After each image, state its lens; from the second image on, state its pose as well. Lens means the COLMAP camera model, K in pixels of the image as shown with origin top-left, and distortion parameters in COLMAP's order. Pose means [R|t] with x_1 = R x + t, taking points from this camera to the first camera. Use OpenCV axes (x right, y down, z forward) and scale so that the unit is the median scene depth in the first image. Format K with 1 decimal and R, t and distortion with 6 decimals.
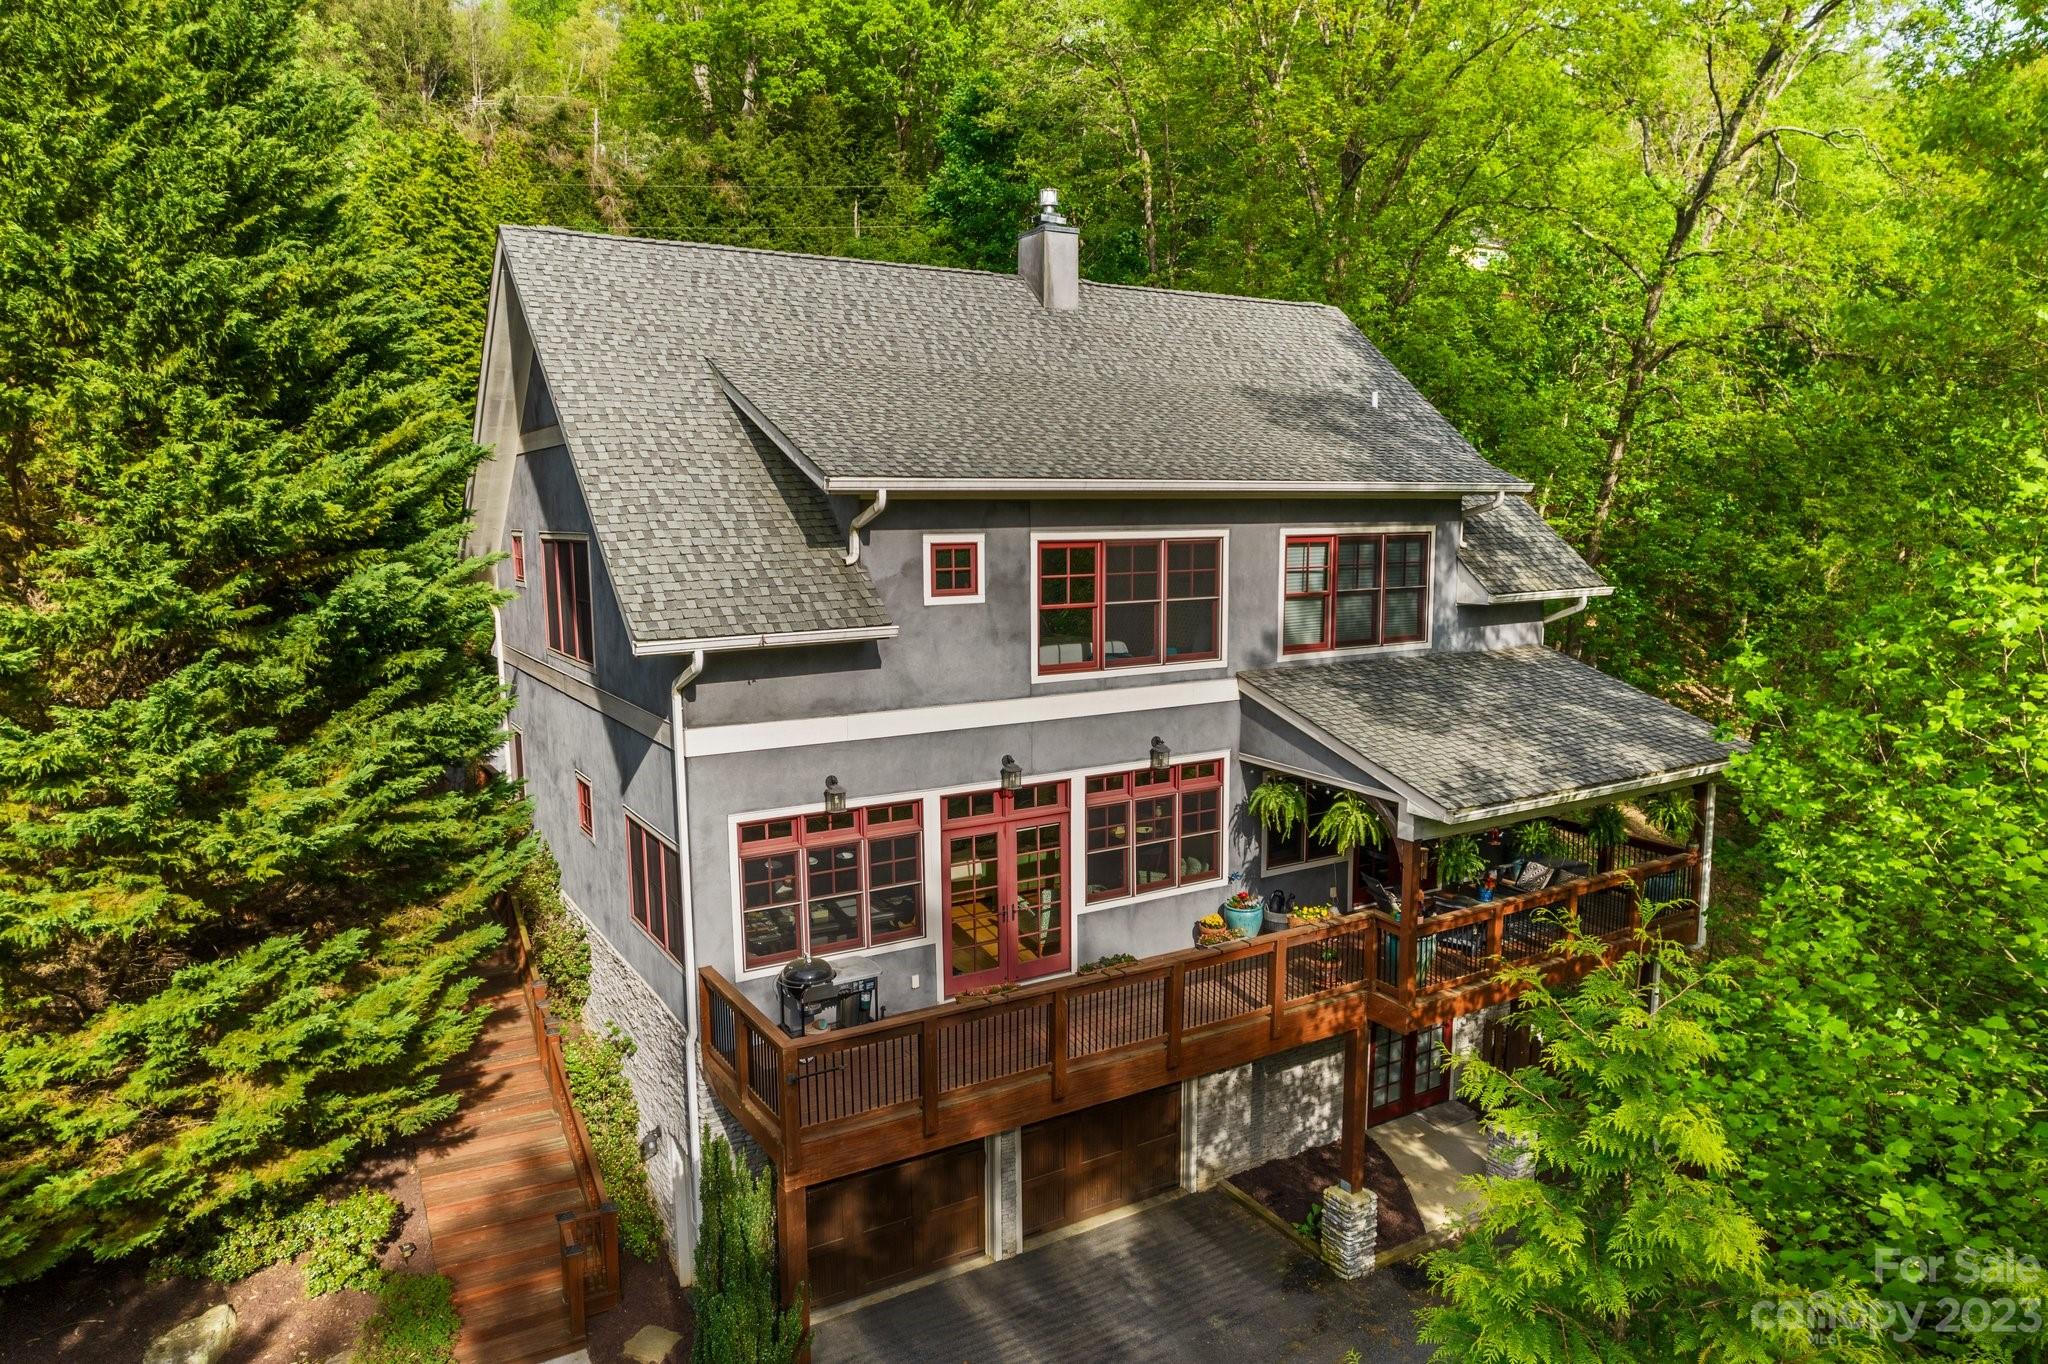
lens RADIAL K [[1311.5, 0, 1024.0], [0, 1311.5, 682.0], [0, 0, 1]] dist [-0.128218, 0.001195]
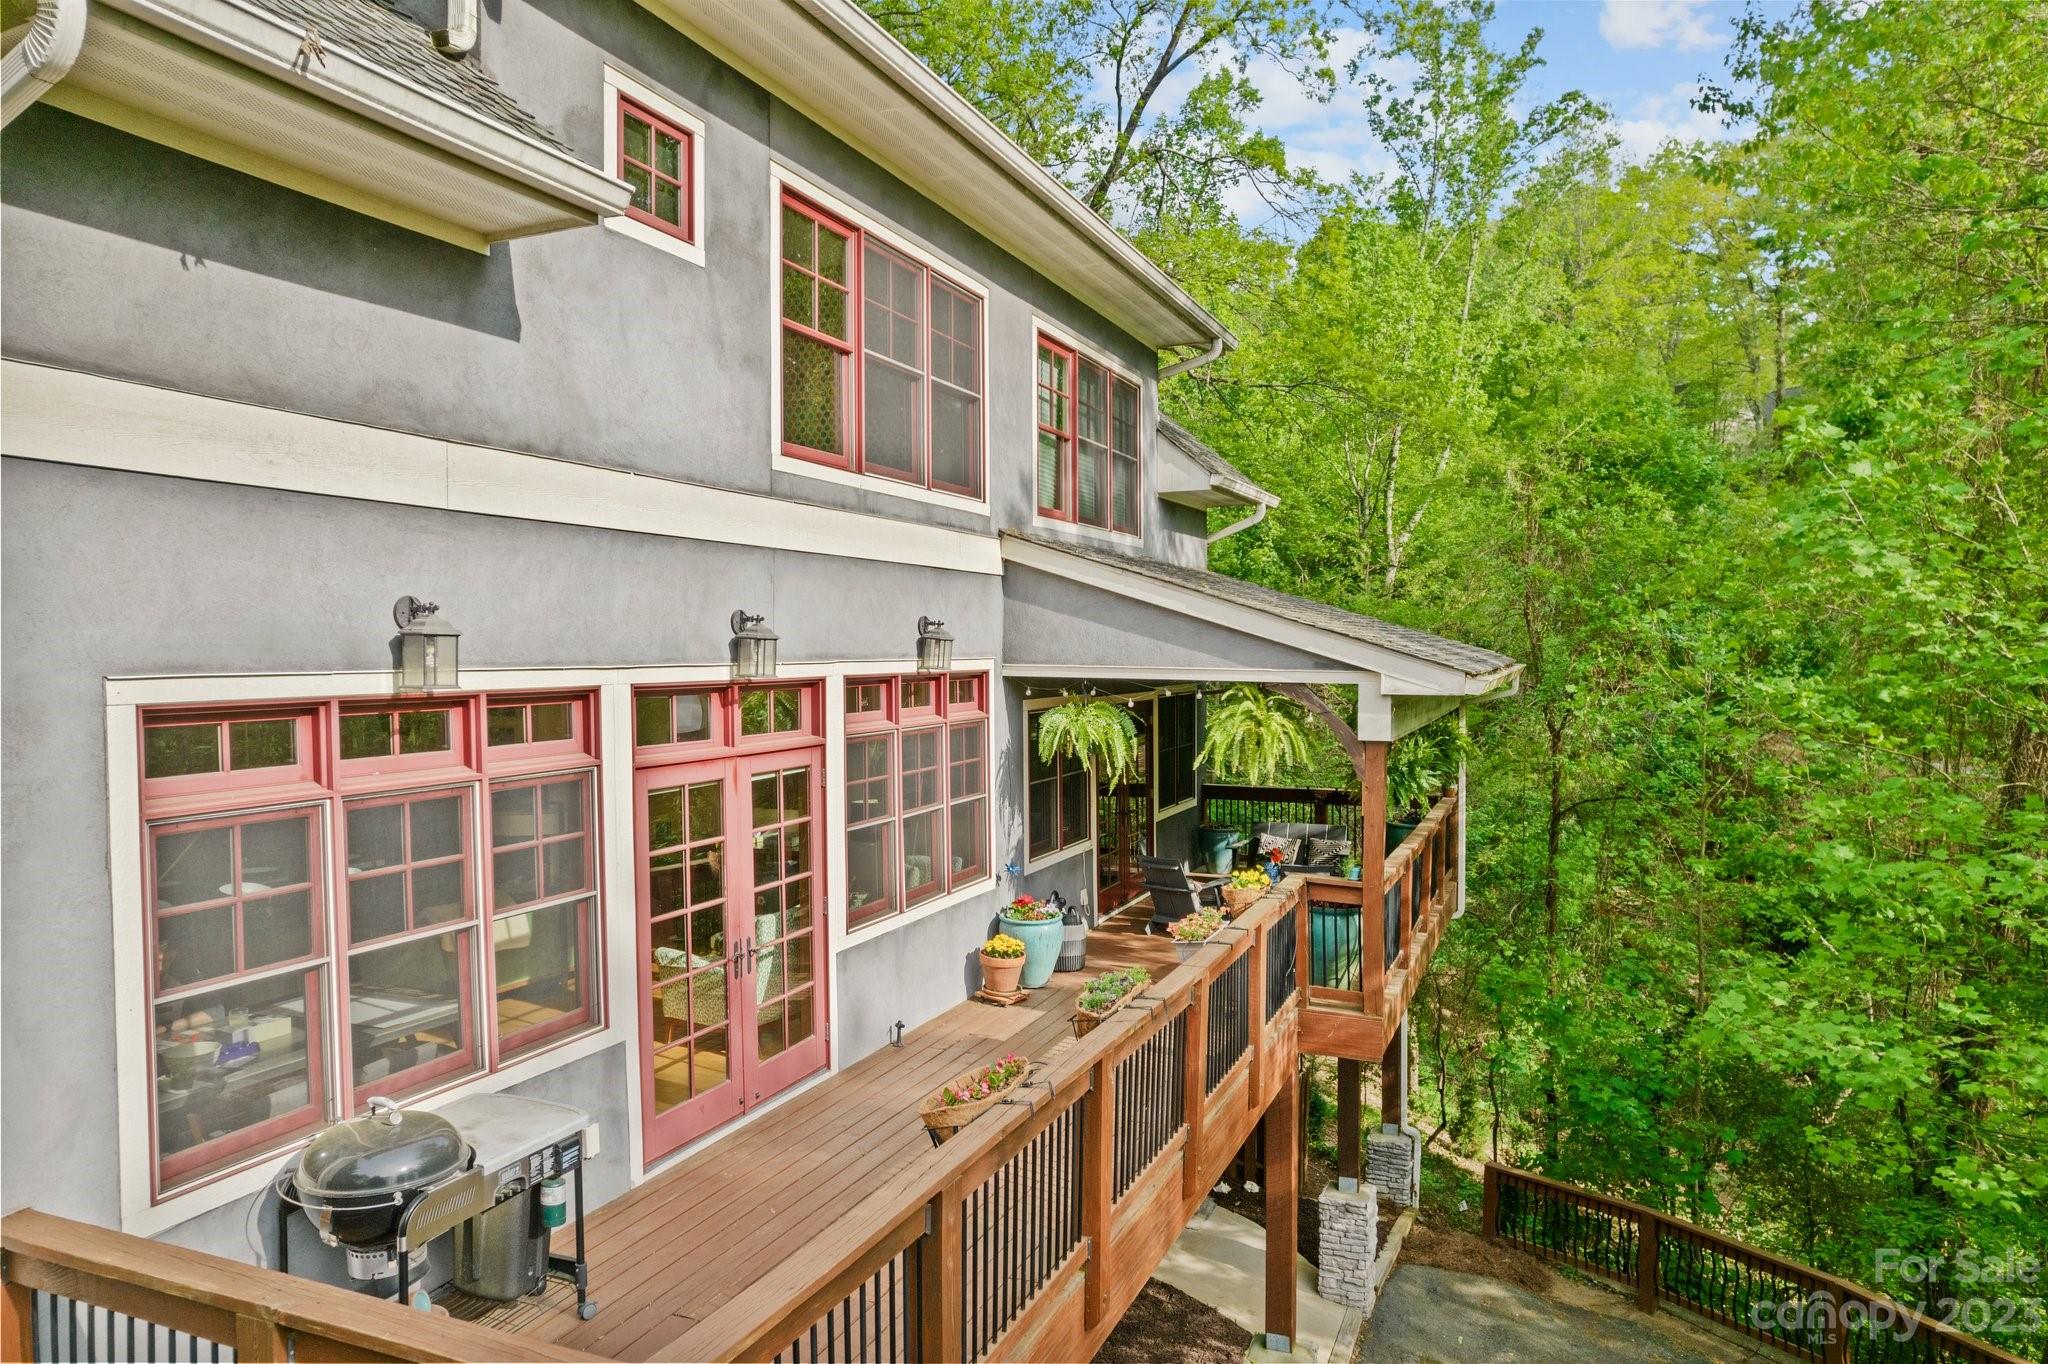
lens RADIAL K [[1323.7, 0, 1024.0], [0, 1323.7, 682.0], [0, 0, 1]] dist [-0.011841, -0.000281]
pose [[0.812664, -0.015336, 0.582530, -0.207319], [0.081558, 0.992808, -0.087641, 0.131589], [-0.576996, 0.118733, 0.808070, 0.560788]]
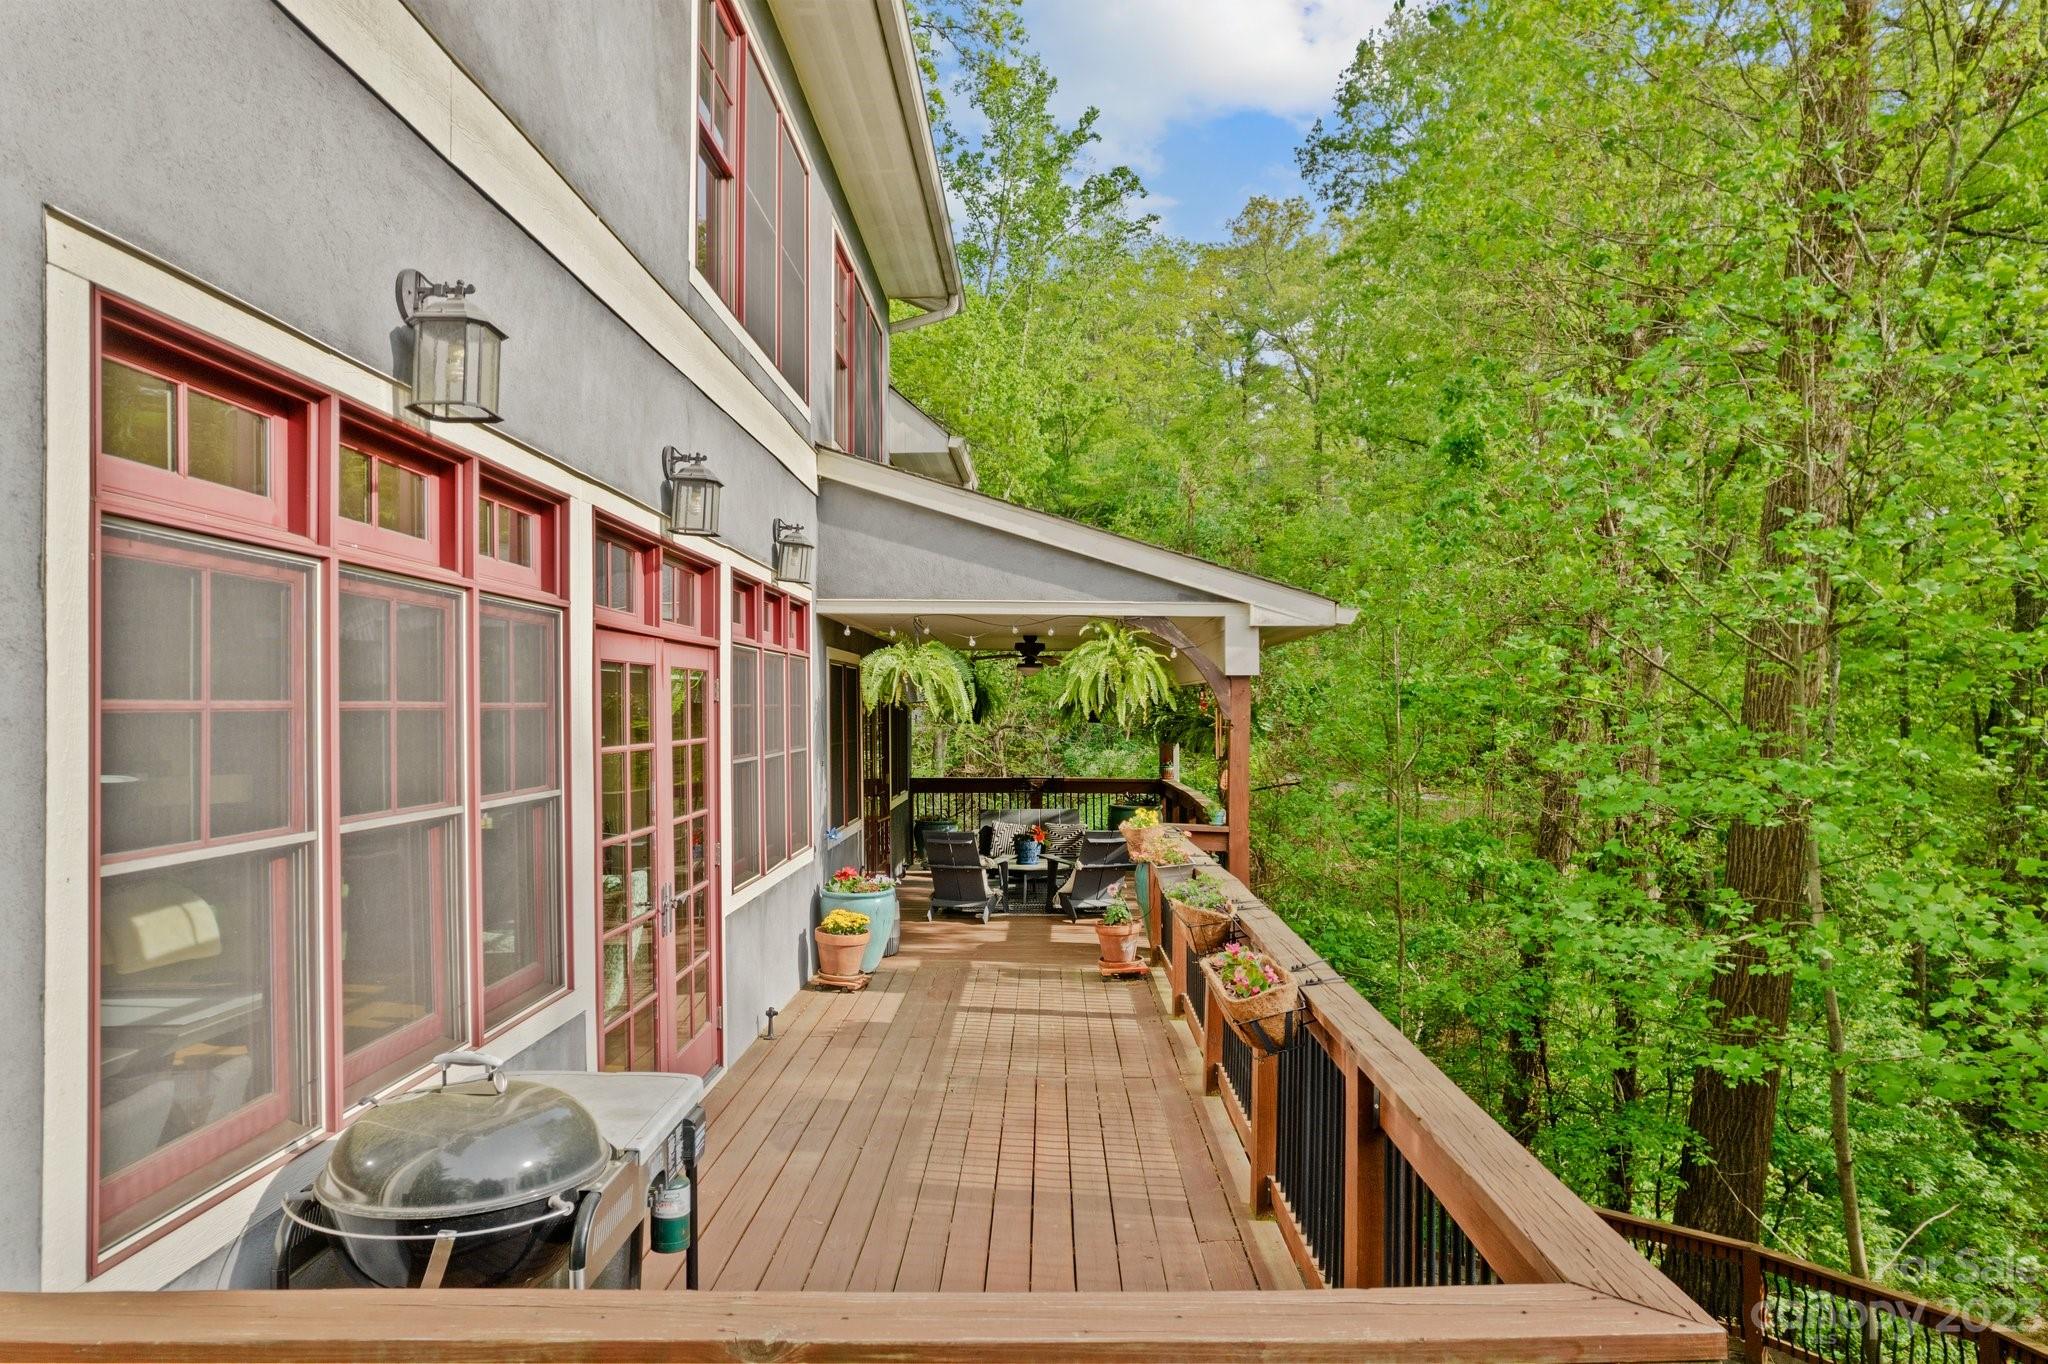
lens RADIAL K [[1323.2, 0, 1024.0], [0, 1323.2, 682.0], [0, 0, 1]] dist [-0.072192, 0.066969]
pose [[0.534382, 0.016200, 0.845088, -0.262107], [0.120047, 0.988226, -0.094854, 0.165023], [-0.836675, 0.152138, 0.526146, 0.742020]]
